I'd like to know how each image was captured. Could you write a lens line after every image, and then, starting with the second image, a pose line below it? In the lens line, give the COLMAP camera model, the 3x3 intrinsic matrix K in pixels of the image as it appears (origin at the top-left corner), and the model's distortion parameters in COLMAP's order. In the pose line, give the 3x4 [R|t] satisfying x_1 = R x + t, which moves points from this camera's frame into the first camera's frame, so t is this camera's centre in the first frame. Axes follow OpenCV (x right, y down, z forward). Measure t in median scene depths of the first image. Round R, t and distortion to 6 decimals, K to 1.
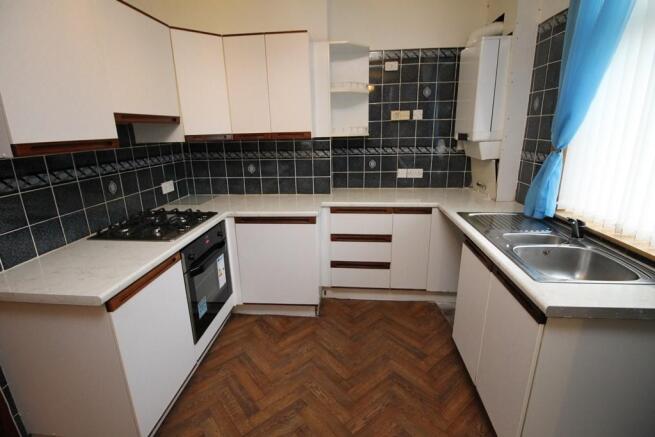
lens RADIAL K [[305.2, 0, 327.3], [0, 305.2, 212.6], [0, 0, 1]] dist [0.002242, -0.015139]
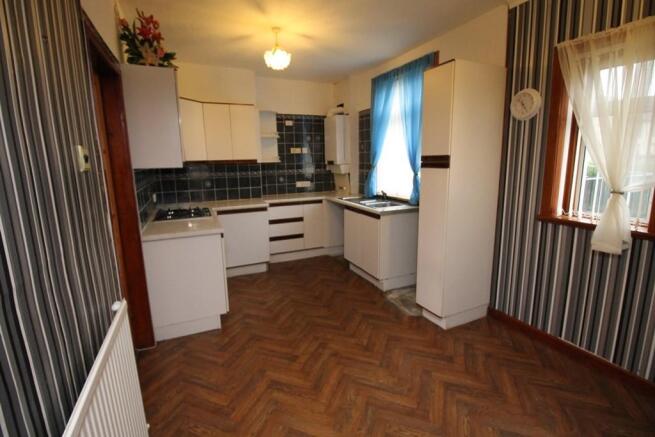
lens RADIAL K [[305.2, 0, 327.3], [0, 305.2, 212.6], [0, 0, 1]] dist [0.002242, -0.015139]
pose [[0.870713, -0.080278, 0.485195, -0.558434], [0.127154, 0.989789, -0.064420, 0.192048], [-0.475069, 0.117785, 0.872030, -0.649807]]
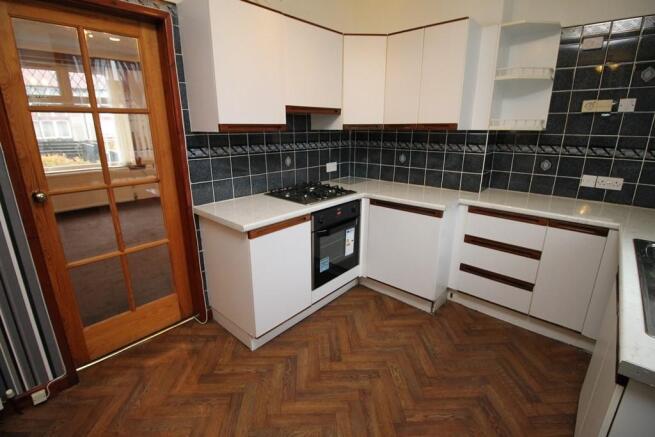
lens RADIAL K [[305.2, 0, 327.3], [0, 305.2, 212.6], [0, 0, 1]] dist [0.002242, -0.015139]
pose [[0.799933, 0.182935, -0.571525, 0.212270], [-0.174218, 0.982178, 0.070534, 0.013495], [0.574243, 0.043147, 0.817547, -0.005941]]
